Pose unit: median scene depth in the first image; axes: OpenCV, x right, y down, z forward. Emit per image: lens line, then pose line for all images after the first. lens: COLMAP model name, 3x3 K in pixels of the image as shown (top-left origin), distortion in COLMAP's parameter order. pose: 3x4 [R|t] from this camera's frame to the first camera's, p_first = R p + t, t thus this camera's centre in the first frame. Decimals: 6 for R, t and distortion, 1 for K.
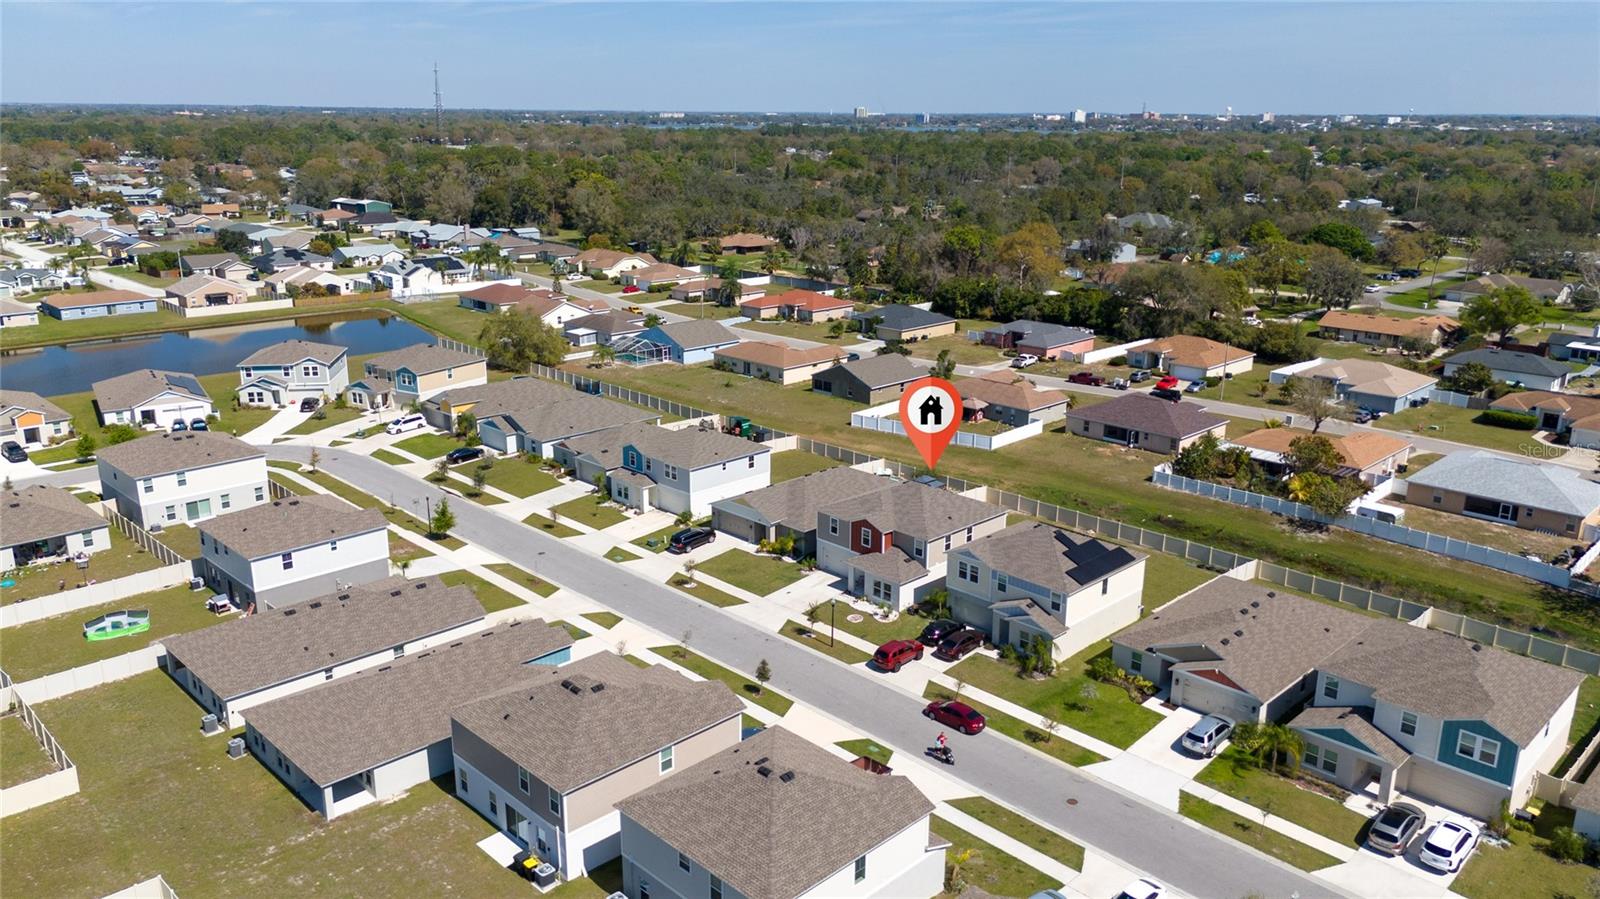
lens RADIAL K [[1173.3, 0, 800.0], [0, 1173.3, 449.5], [0, 0, 1]] dist [0.082746, -0.095222]
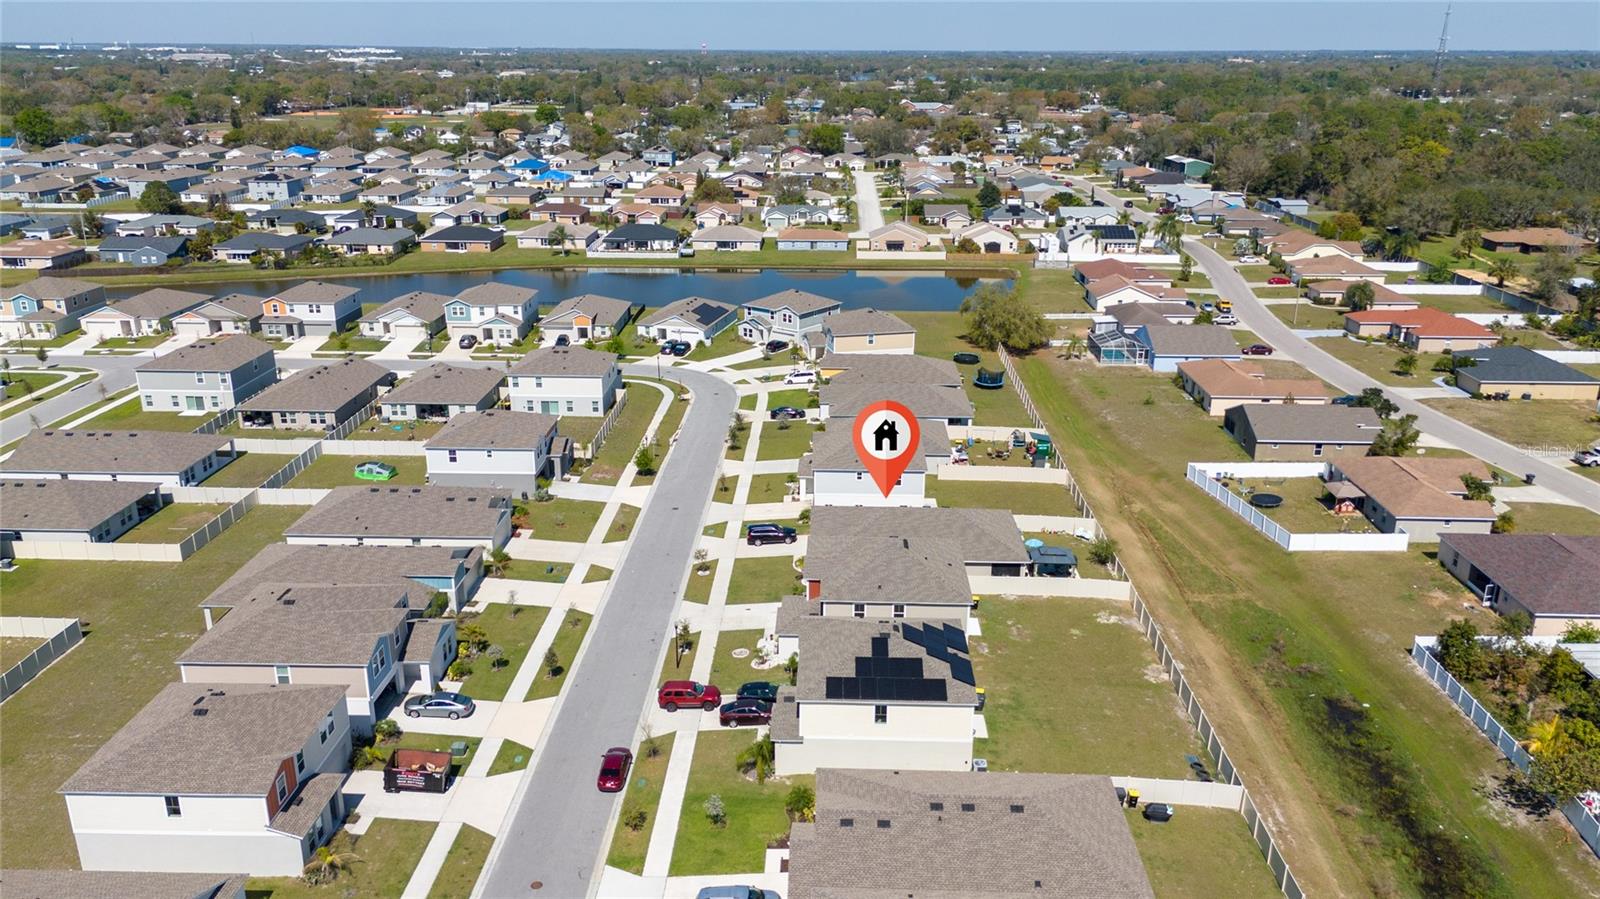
lens RADIAL K [[1173.3, 0, 800.0], [0, 1173.3, 449.5], [0, 0, 1]] dist [0.082746, -0.095222]
pose [[0.685039, 0.228964, -0.691590, 0.464472], [-0.199323, 0.972010, 0.124367, -0.096117], [0.700708, 0.052654, 0.711502, 0.226767]]
